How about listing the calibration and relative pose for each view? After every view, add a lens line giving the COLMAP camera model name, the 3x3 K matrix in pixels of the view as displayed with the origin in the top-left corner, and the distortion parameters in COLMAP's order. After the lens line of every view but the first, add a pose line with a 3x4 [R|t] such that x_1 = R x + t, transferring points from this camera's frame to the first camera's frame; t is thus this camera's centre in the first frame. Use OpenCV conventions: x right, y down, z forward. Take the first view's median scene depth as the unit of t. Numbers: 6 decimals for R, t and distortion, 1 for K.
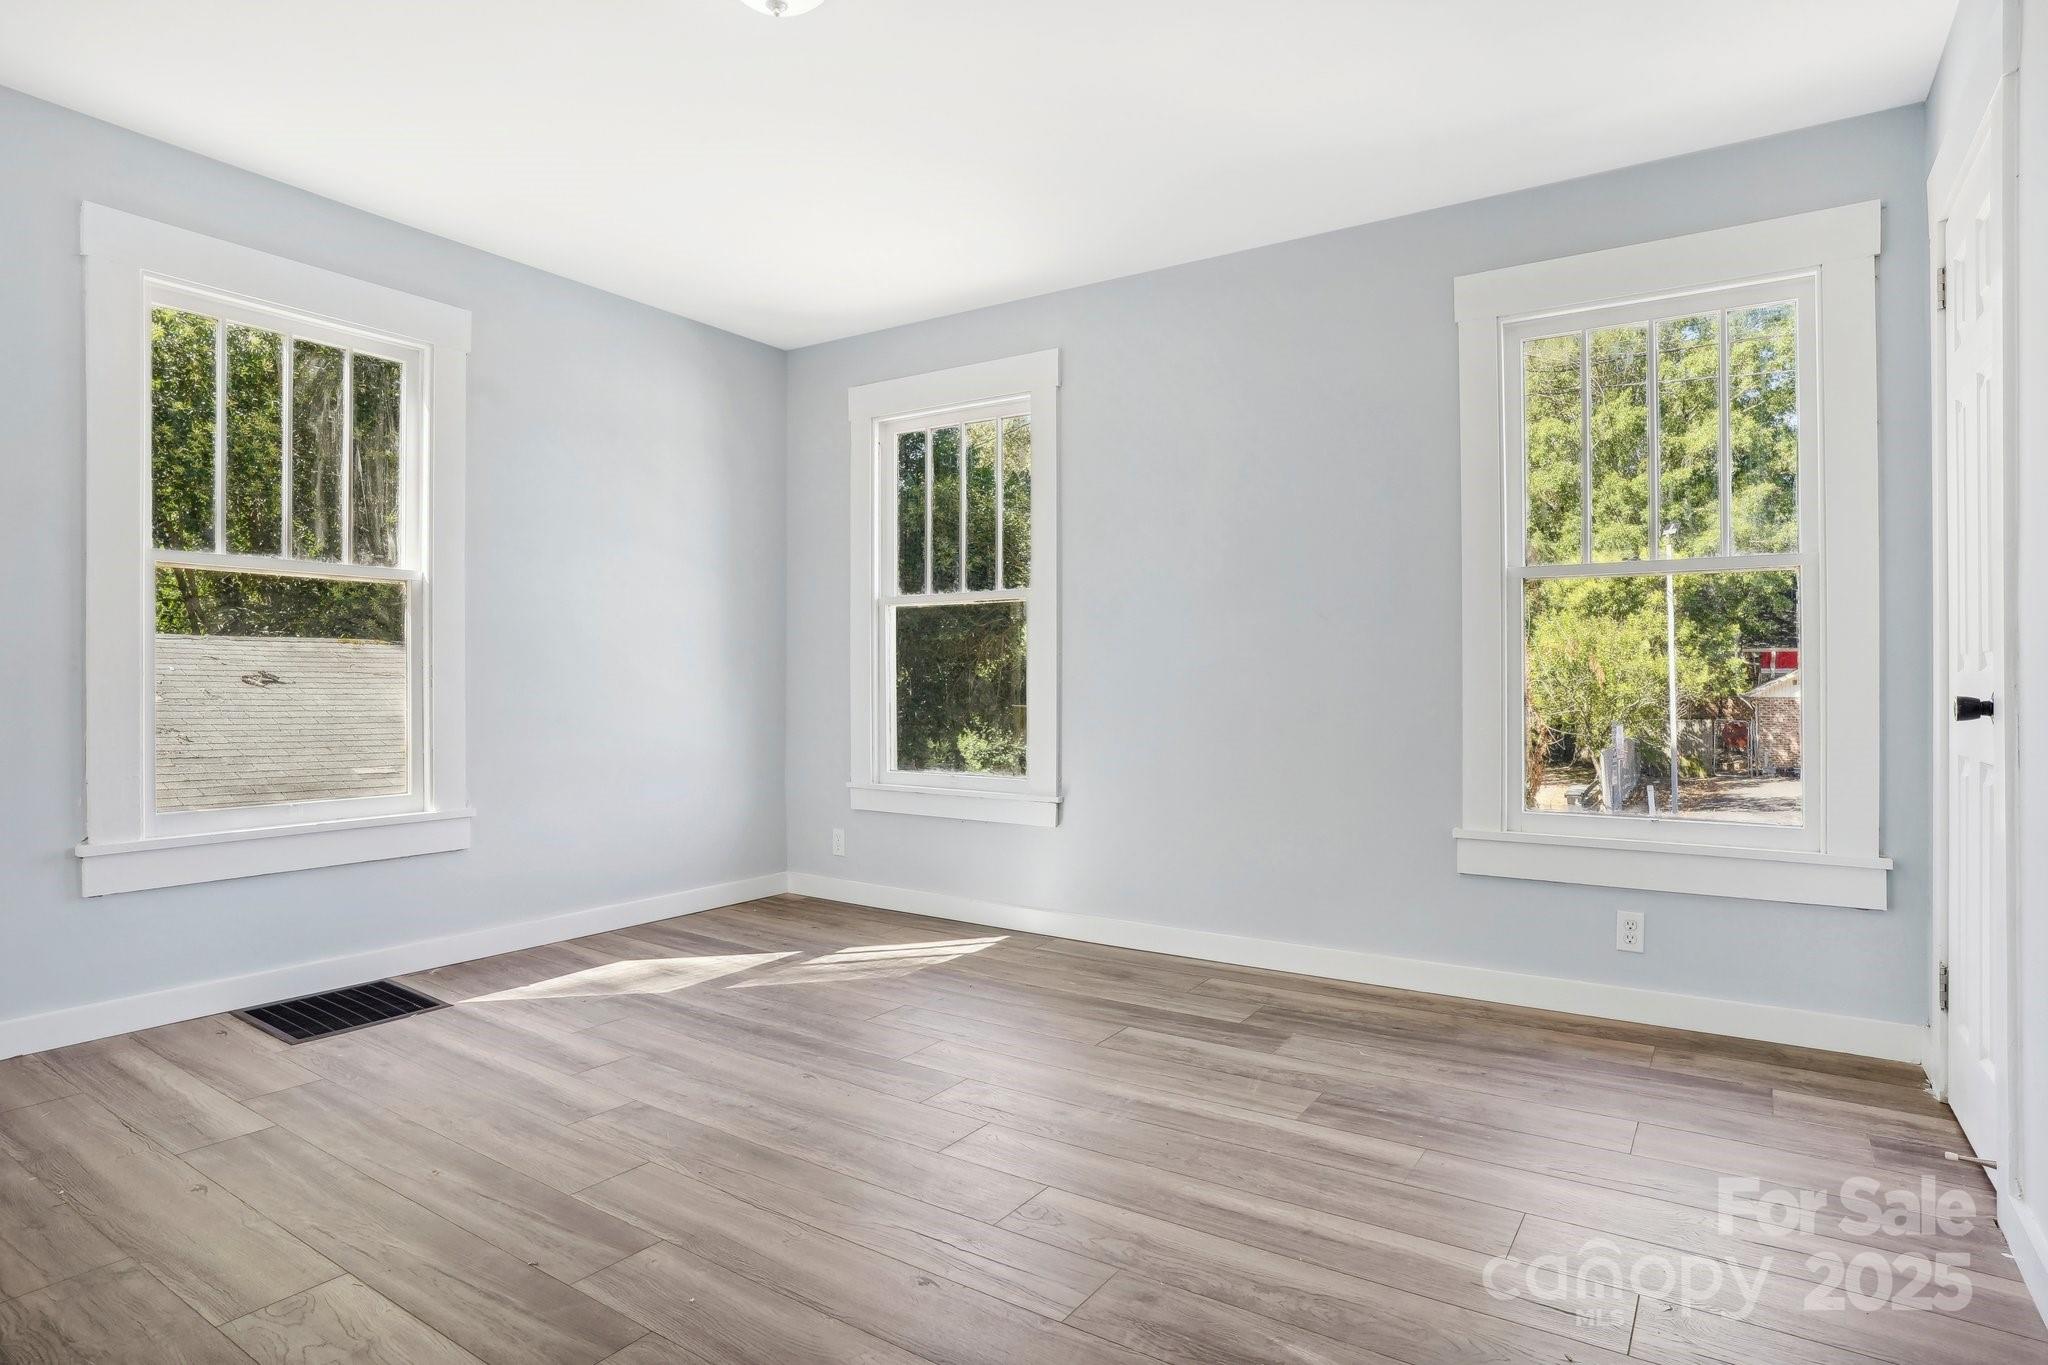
lens RADIAL K [[1098.9, 0, 1021.2], [0, 1098.9, 661.6], [0, 0, 1]] dist [-0.056468, 0.036820]
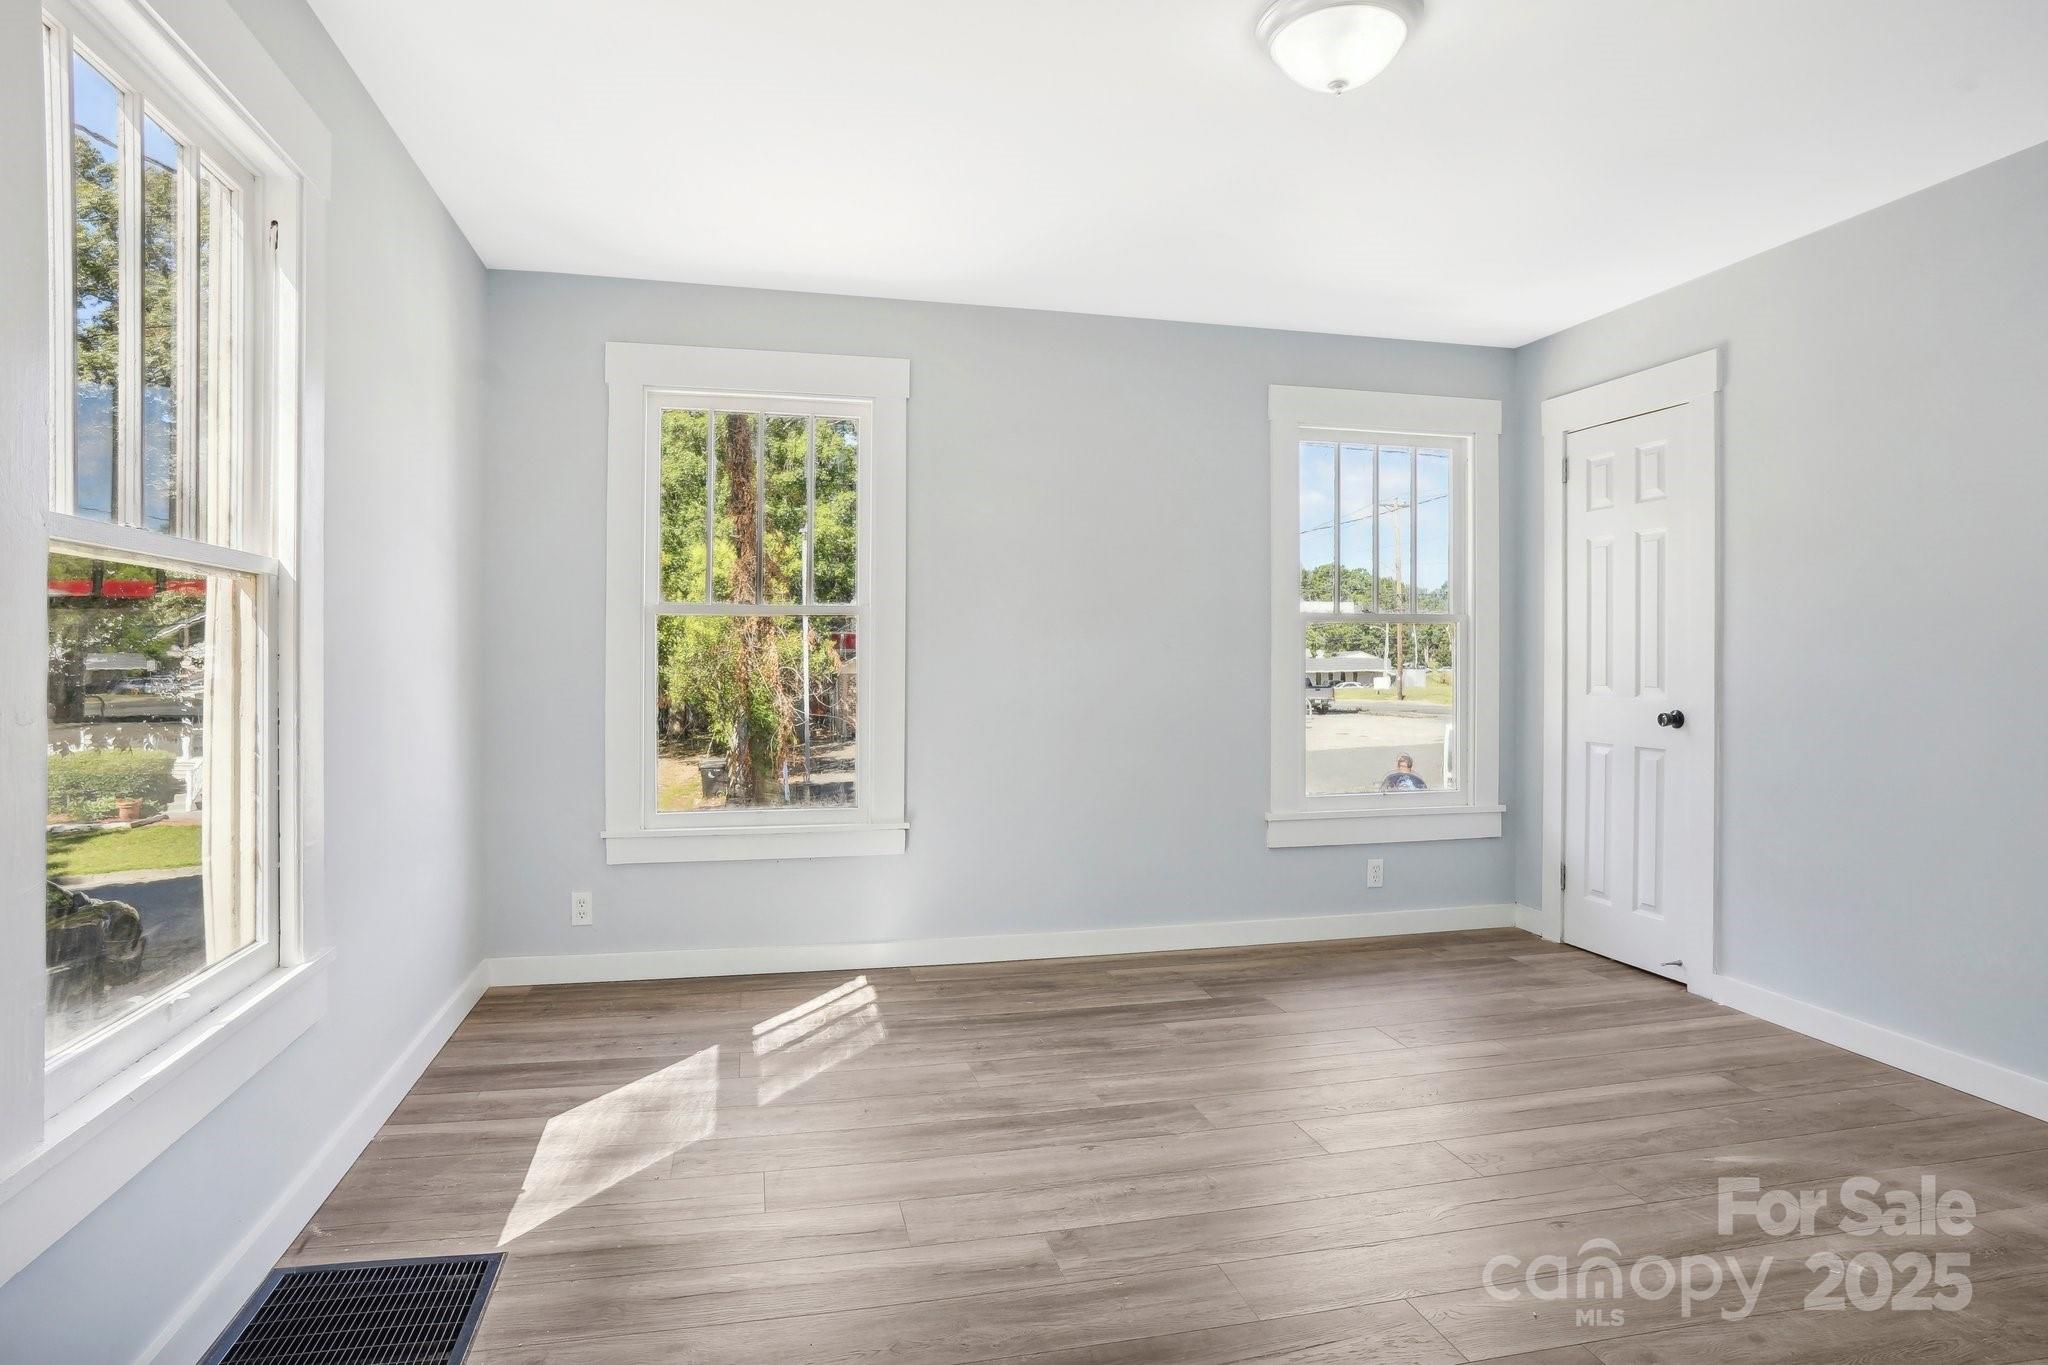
lens RADIAL K [[1112.0, 0, 1017.0], [0, 1112.0, 676.7], [0, 0, 1]] dist [-0.062045, 0.035104]
pose [[0.679599, -0.012347, 0.733480, -0.745382], [-0.014946, 0.999418, 0.030672, -0.042823], [-0.733432, -0.031807, 0.679018, 0.332874]]
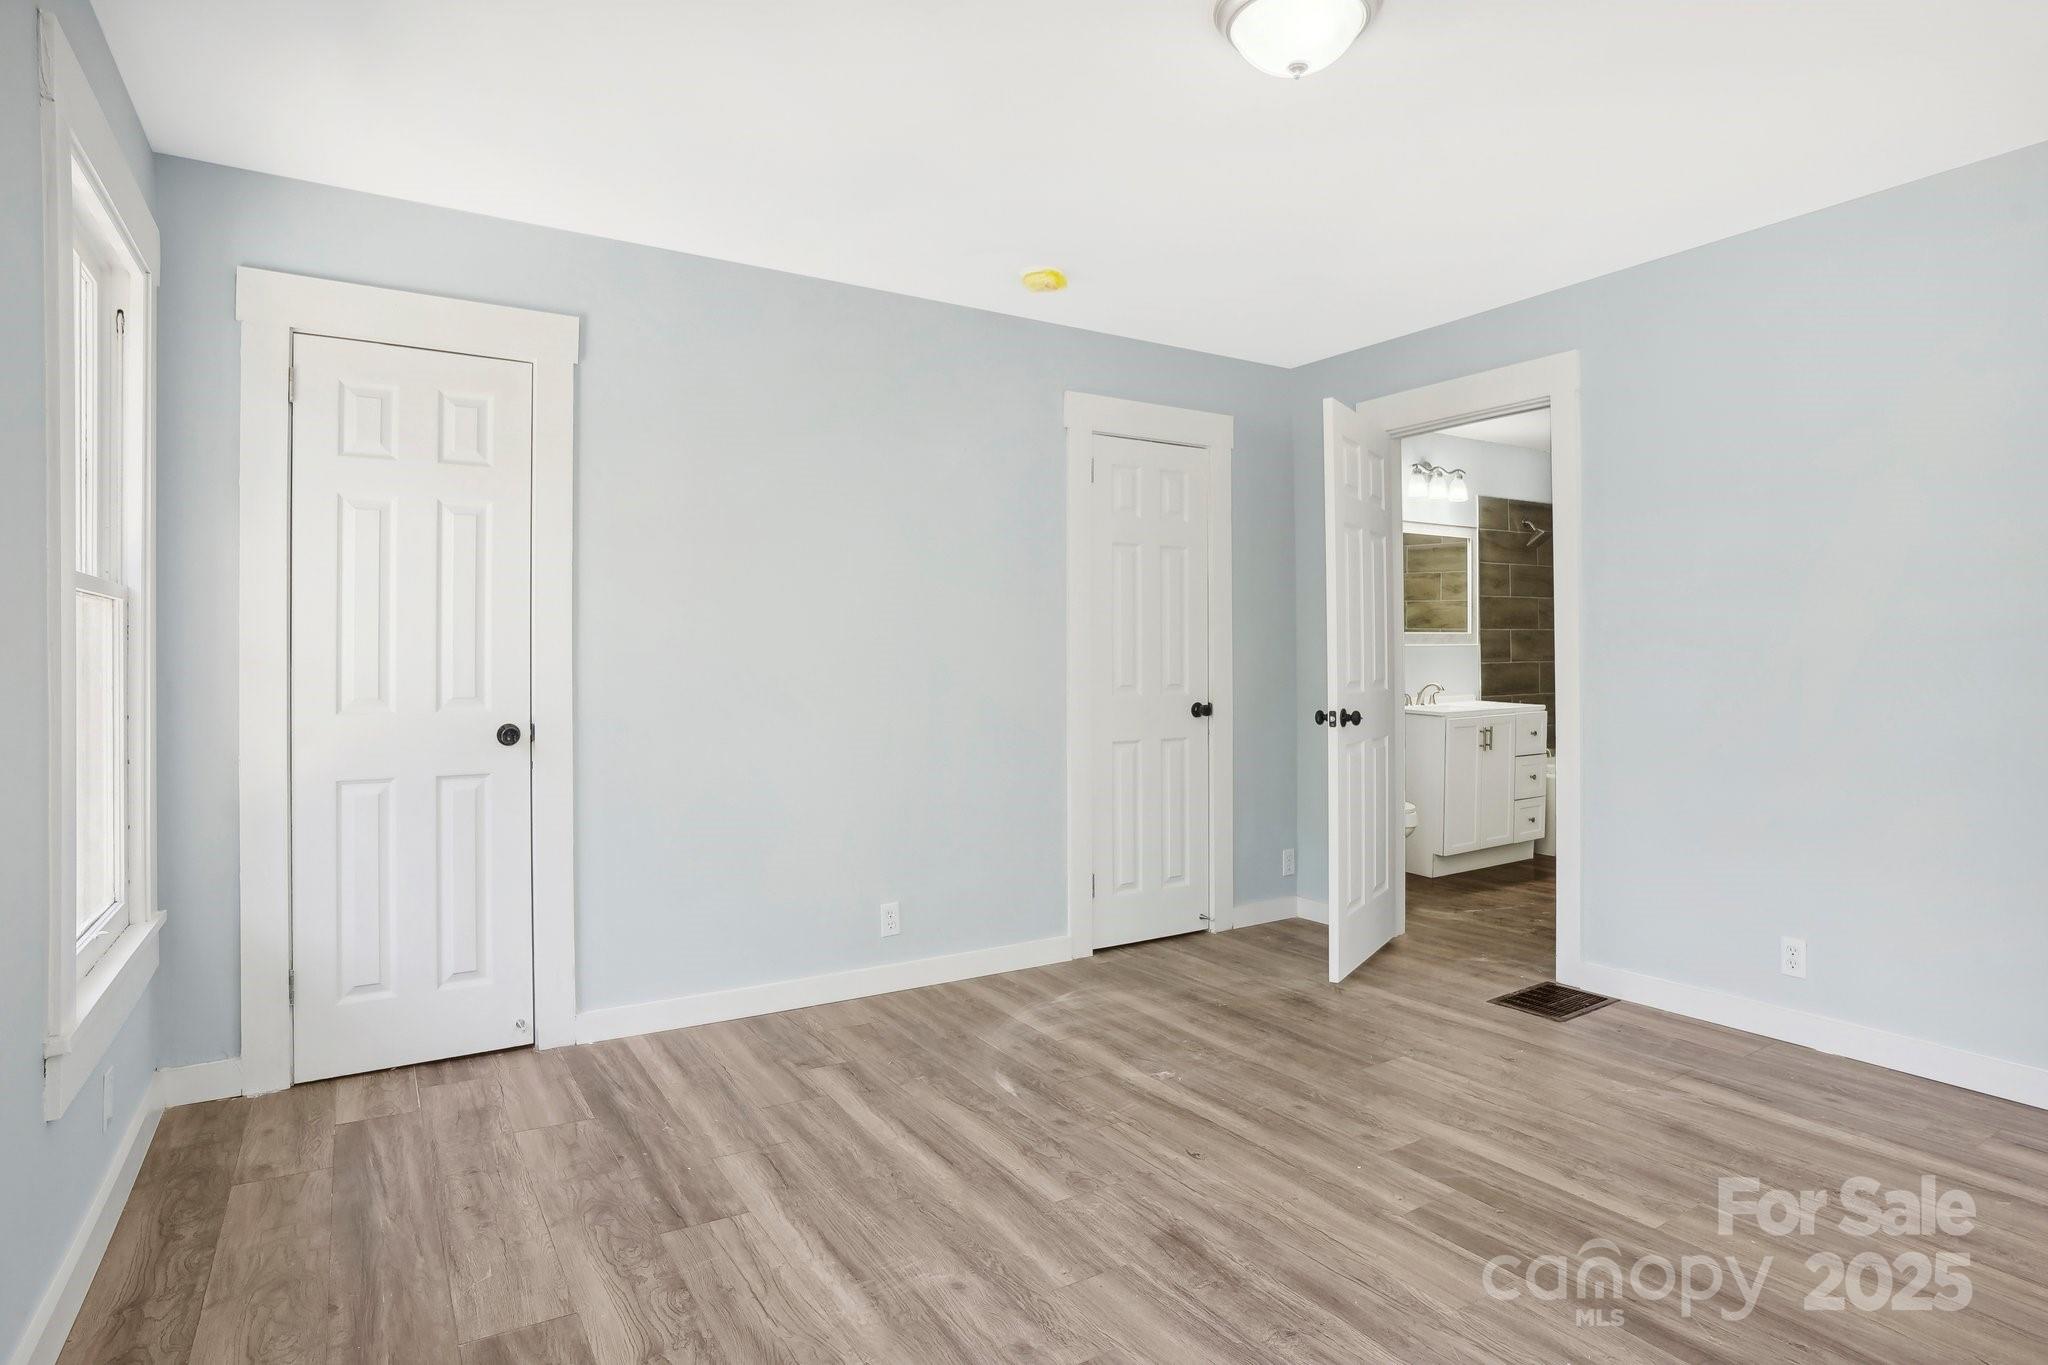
lens RADIAL K [[1112.0, 0, 1017.0], [0, 1112.0, 676.7], [0, 0, 1]] dist [-0.062045, 0.035104]
pose [[-0.908538, -0.006379, 0.417754, -0.250767], [-0.005612, 0.999980, 0.003066, -0.031011], [-0.417765, 0.000441, -0.908555, 1.269154]]
